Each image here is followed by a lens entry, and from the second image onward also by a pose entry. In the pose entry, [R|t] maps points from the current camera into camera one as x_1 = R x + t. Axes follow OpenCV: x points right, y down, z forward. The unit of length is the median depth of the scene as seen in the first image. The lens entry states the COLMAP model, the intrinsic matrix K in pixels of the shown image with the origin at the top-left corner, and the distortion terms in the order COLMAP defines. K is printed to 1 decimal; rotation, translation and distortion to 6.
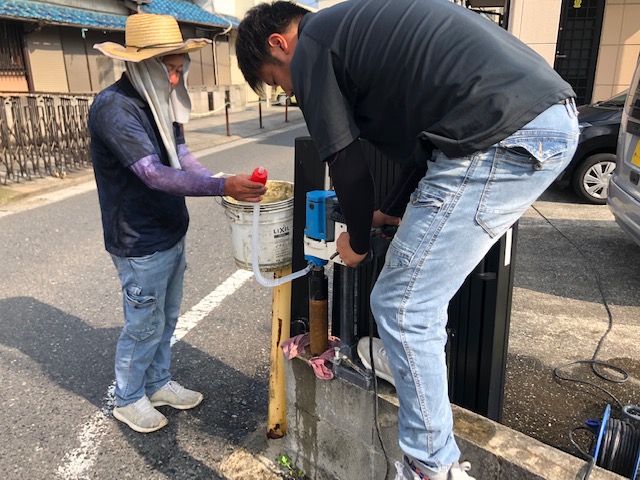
lens RADIAL K [[502.6, 0, 320.0], [0, 502.6, 240.0], [0, 0, 1]] dist [-0.012369, 0.002617]
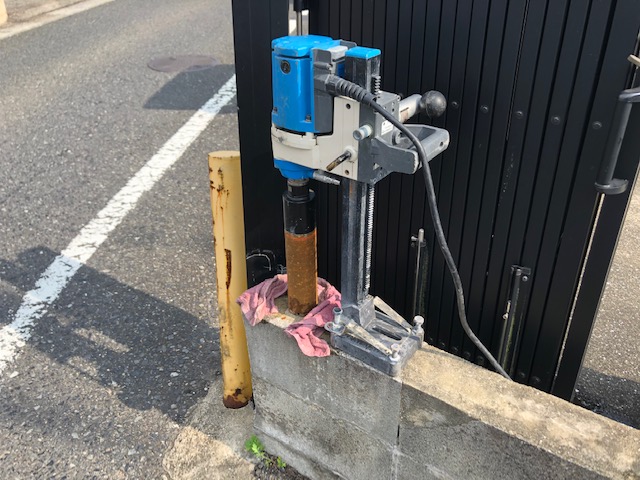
lens RADIAL K [[502.6, 0, 320.0], [0, 502.6, 240.0], [0, 0, 1]] dist [-0.012369, 0.002617]
pose [[0.987507, -0.082703, 0.134130, -0.047268], [0.044082, 0.962204, 0.268738, -0.024335], [-0.151286, -0.259468, 0.953829, 0.355359]]
